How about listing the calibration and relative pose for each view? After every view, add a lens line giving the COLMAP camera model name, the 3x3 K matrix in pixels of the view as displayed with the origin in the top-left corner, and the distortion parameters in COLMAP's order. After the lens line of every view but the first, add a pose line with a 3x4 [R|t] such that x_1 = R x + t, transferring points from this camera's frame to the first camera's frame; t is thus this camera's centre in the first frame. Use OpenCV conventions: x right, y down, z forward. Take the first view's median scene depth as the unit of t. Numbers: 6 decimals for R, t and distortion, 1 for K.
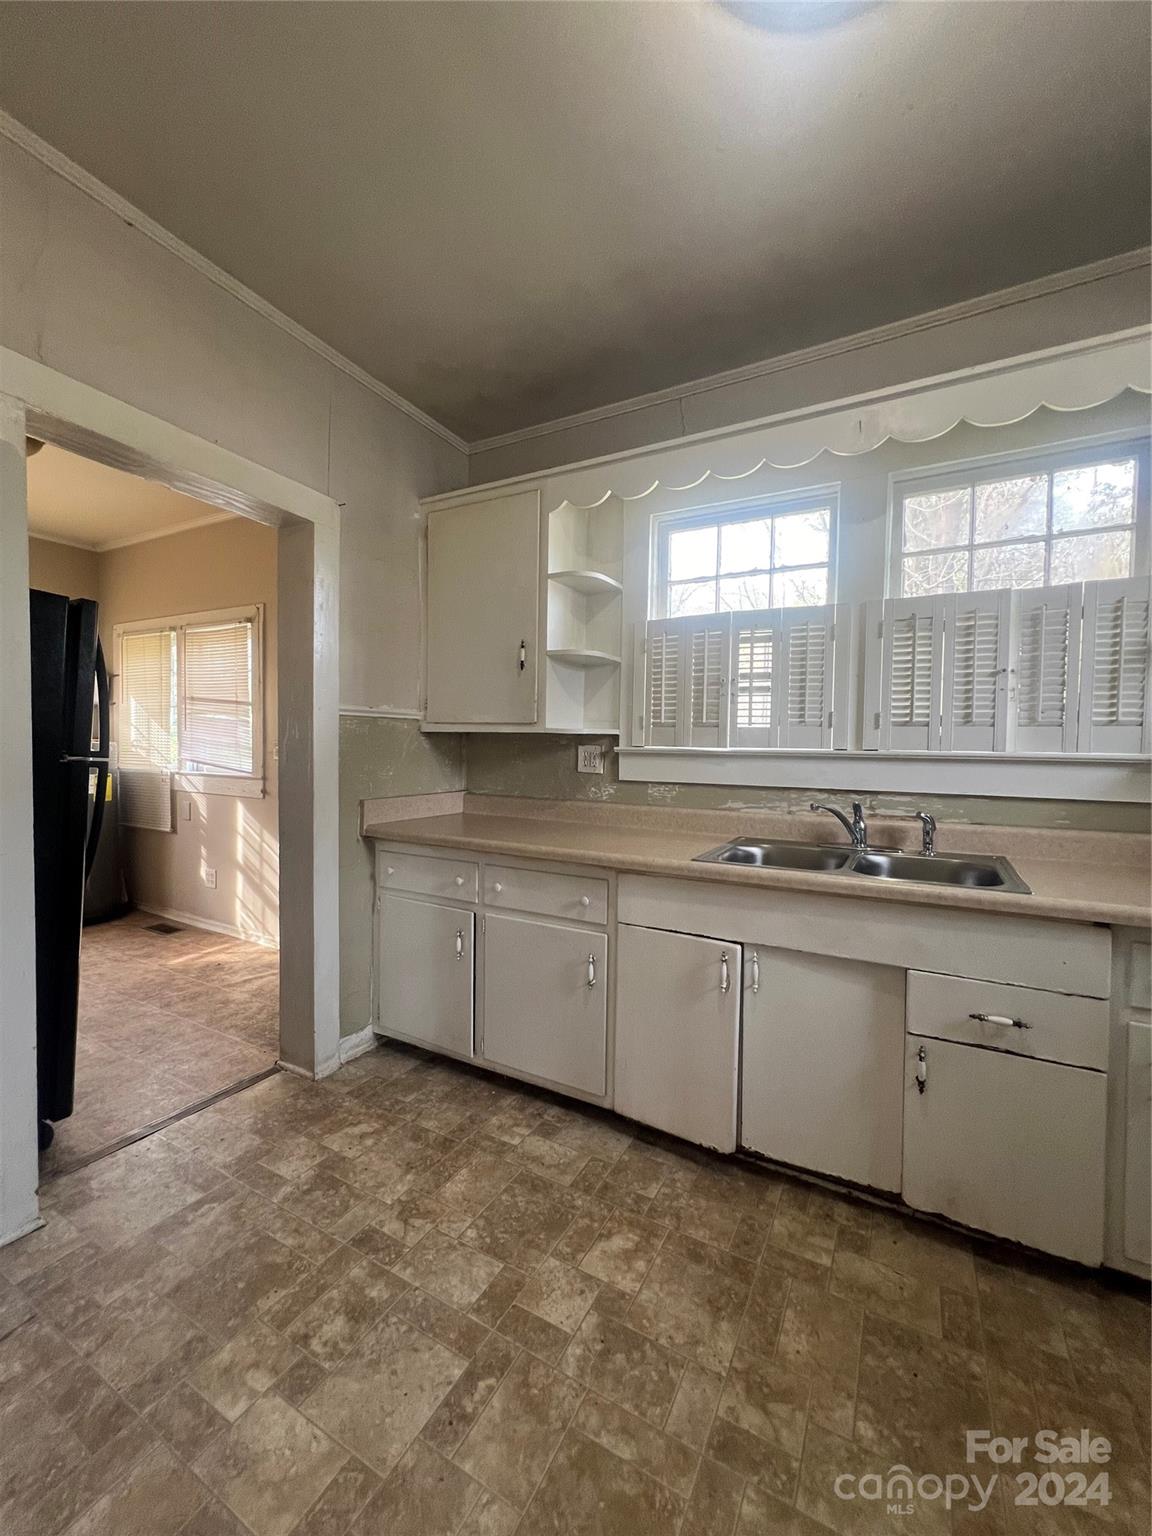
lens RADIAL K [[607.7, 0, 571.8], [0, 607.7, 758.8], [0, 0, 1]] dist [-0.019171, 0.005184]
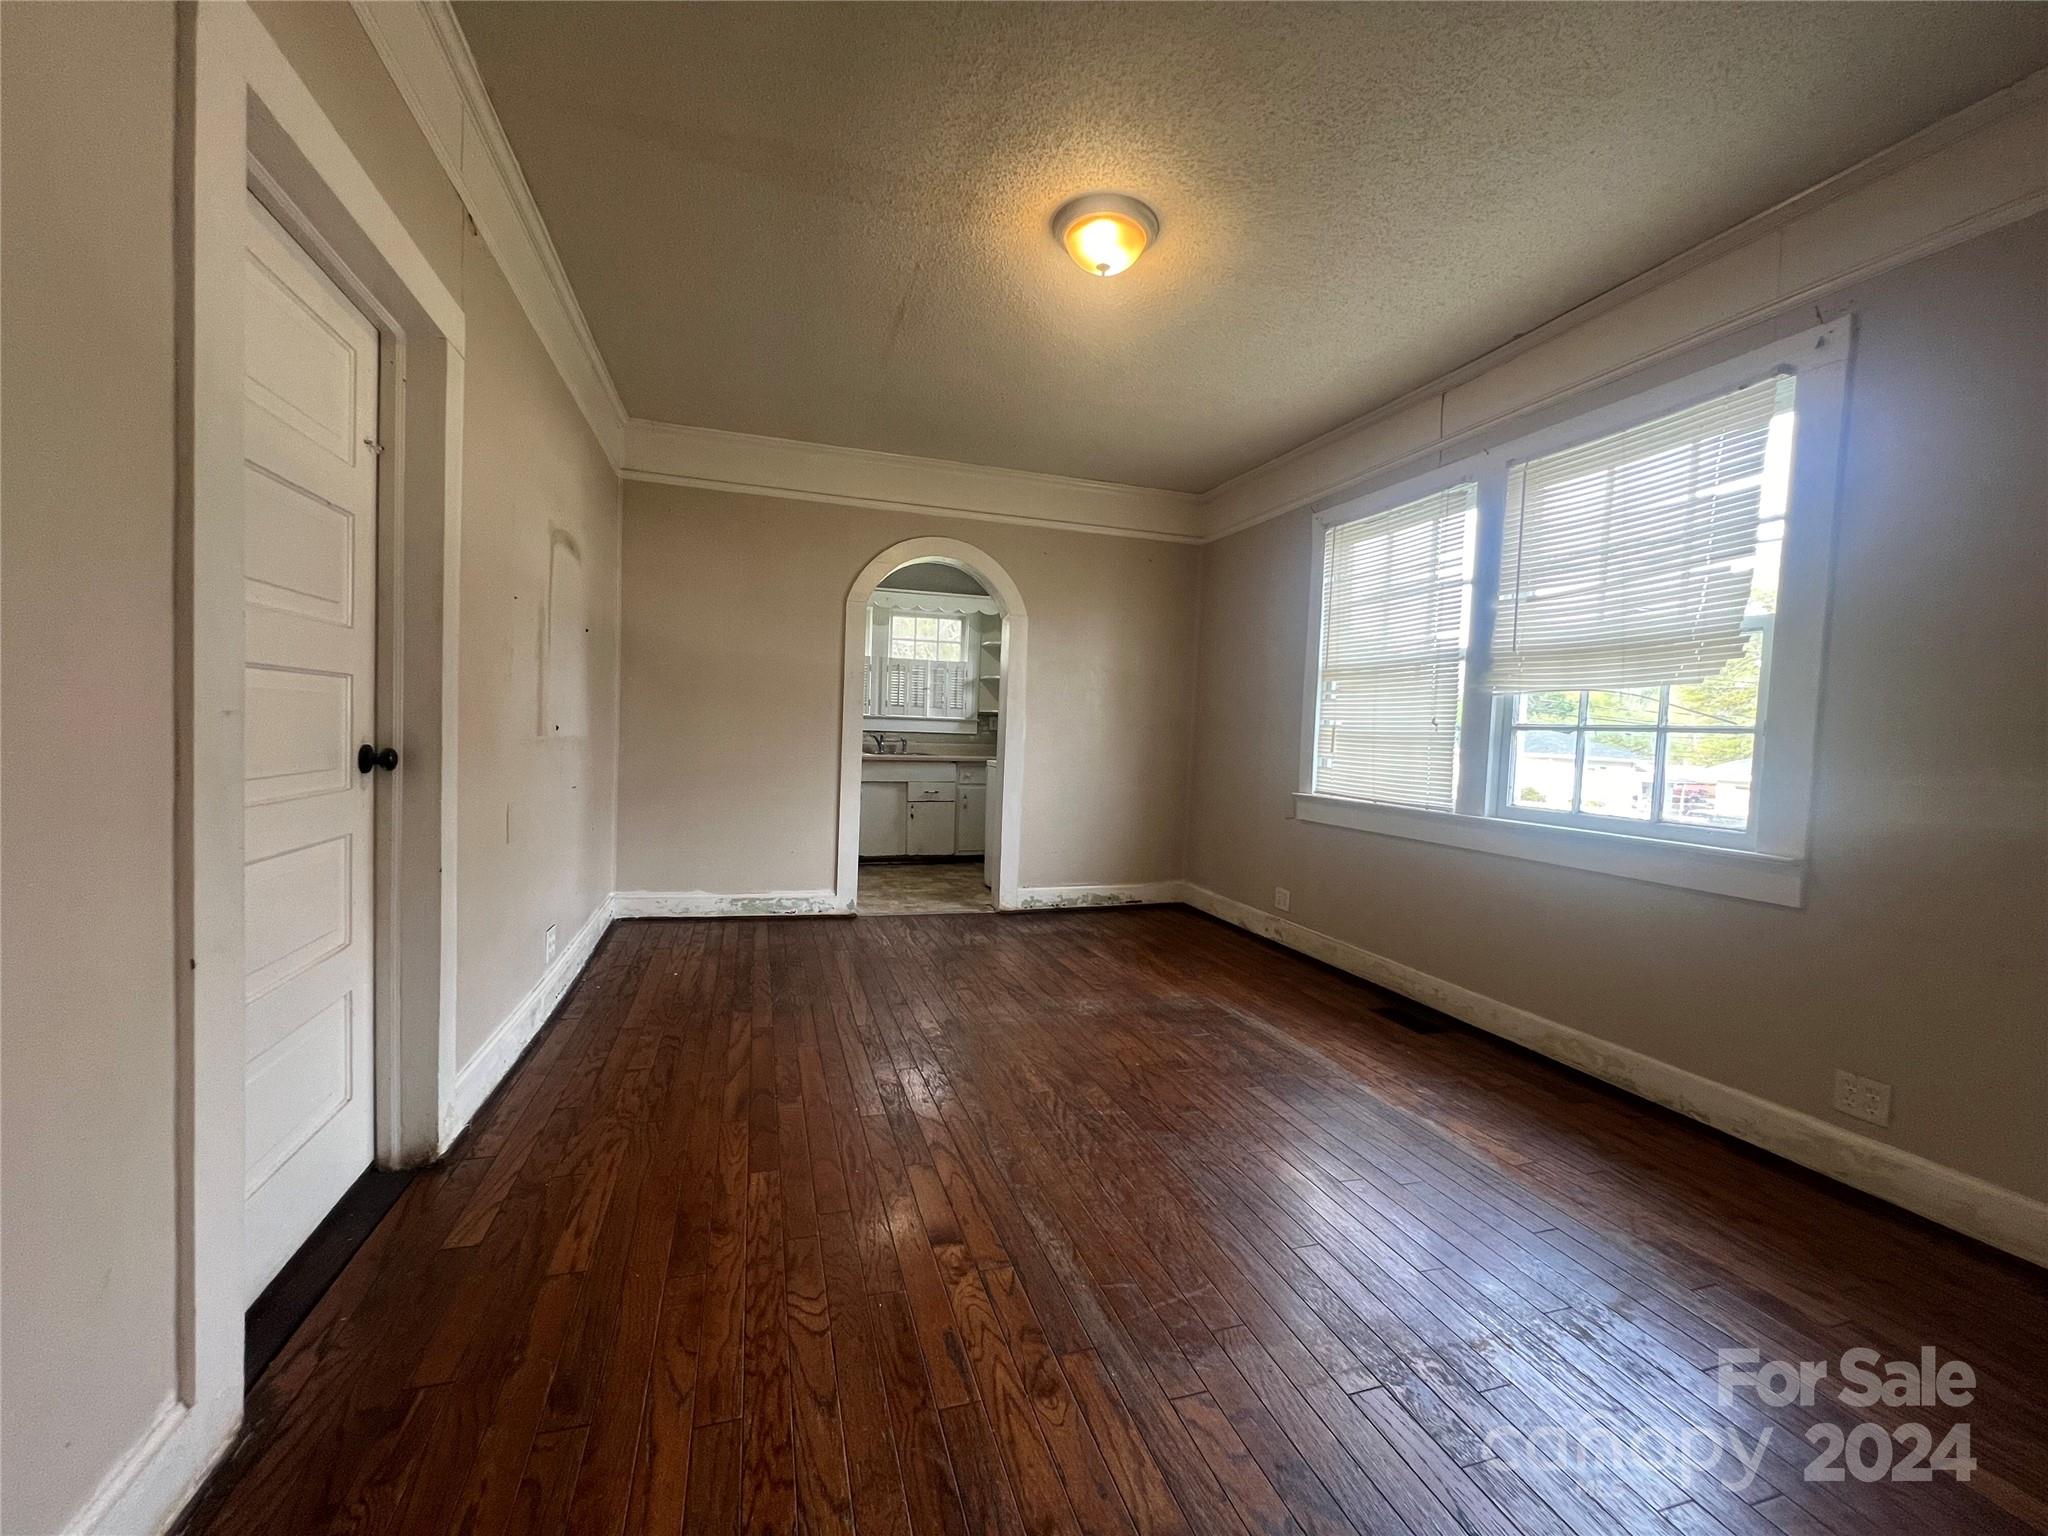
lens RADIAL K [[813.4, 0, 1024.0], [0, 813.4, 768.0], [0, 0, 1]] dist [-0.019658, 0.004925]
pose [[0.683013, -0.023408, 0.730031, -2.058886], [-0.000833, 0.999461, 0.032826, 0.119970], [-0.730406, -0.023029, 0.682625, -2.273600]]
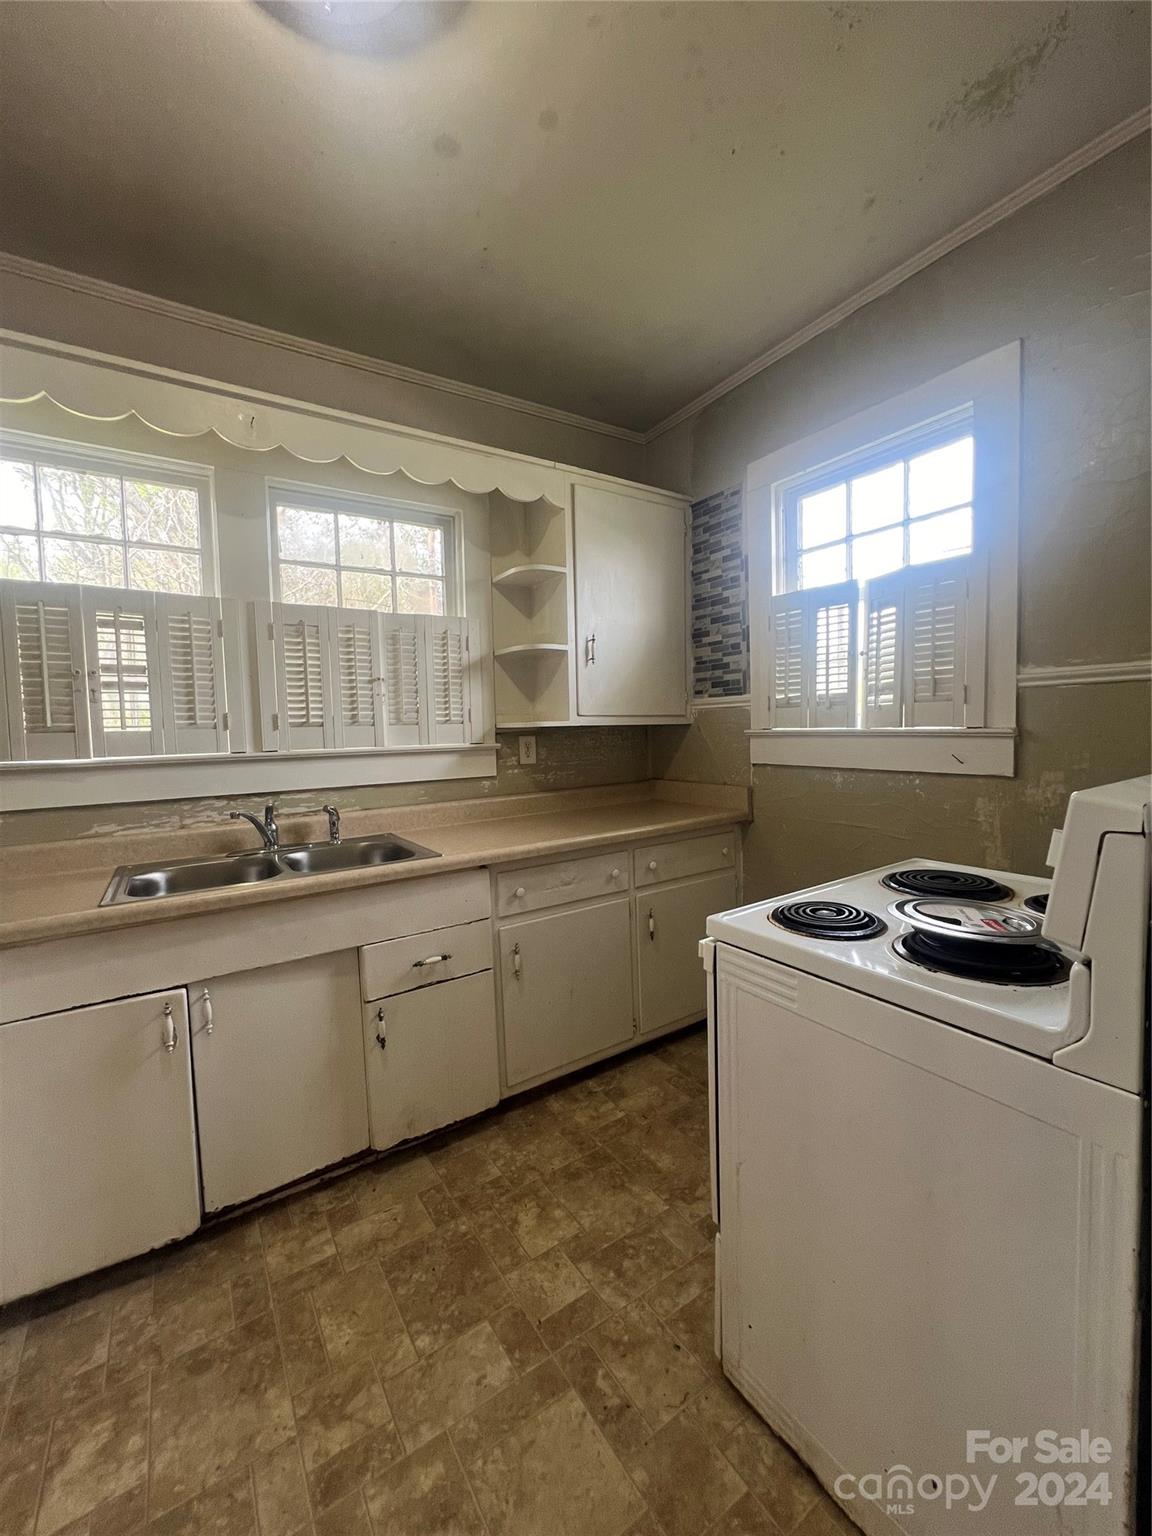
lens RADIAL K [[610.1, 0, 576.0], [0, 610.1, 768.0], [0, 0, 1]] dist [-0.019658, 0.004925]
pose [[0.459505, -0.073416, 0.885136, -0.210353], [0.064223, 0.996716, 0.049330, -0.005509], [-0.885850, 0.034178, 0.462710, 0.115610]]
